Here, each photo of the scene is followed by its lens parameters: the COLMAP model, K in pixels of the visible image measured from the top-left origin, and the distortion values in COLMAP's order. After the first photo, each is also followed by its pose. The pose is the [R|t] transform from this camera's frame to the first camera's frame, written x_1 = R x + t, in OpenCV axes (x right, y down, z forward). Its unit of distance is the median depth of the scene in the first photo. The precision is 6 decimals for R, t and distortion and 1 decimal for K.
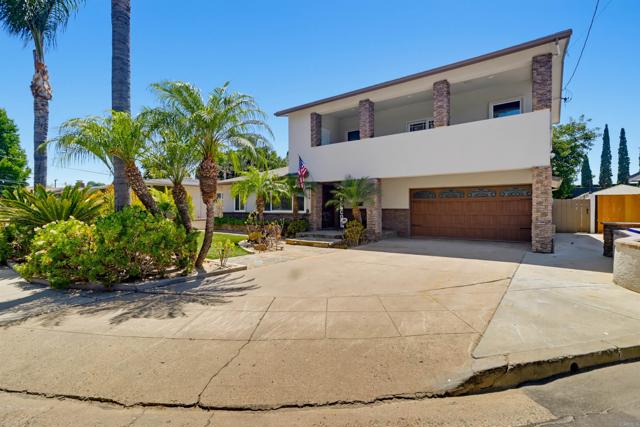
lens RADIAL K [[303.9, 0, 319.0], [0, 303.9, 210.5], [0, 0, 1]] dist [-0.004239, -0.000398]
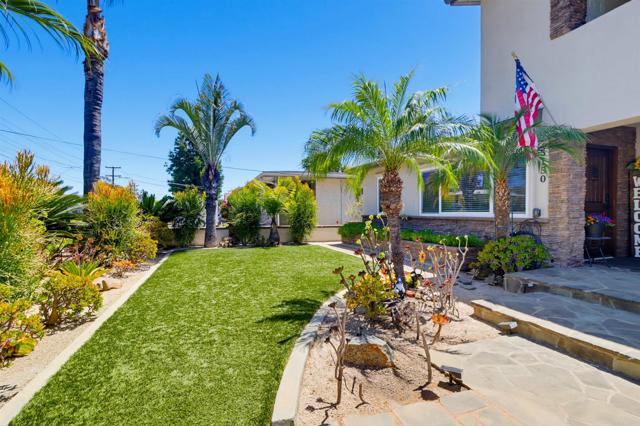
lens RADIAL K [[303.9, 0, 318.4], [0, 303.9, 213.9], [0, 0, 1]] dist [-0.004239, -0.000398]
pose [[0.834063, 0.003118, -0.551660, -0.057782], [-0.004641, 0.999988, -0.001365, 0.004359], [0.551650, 0.003699, 0.834068, 0.536761]]
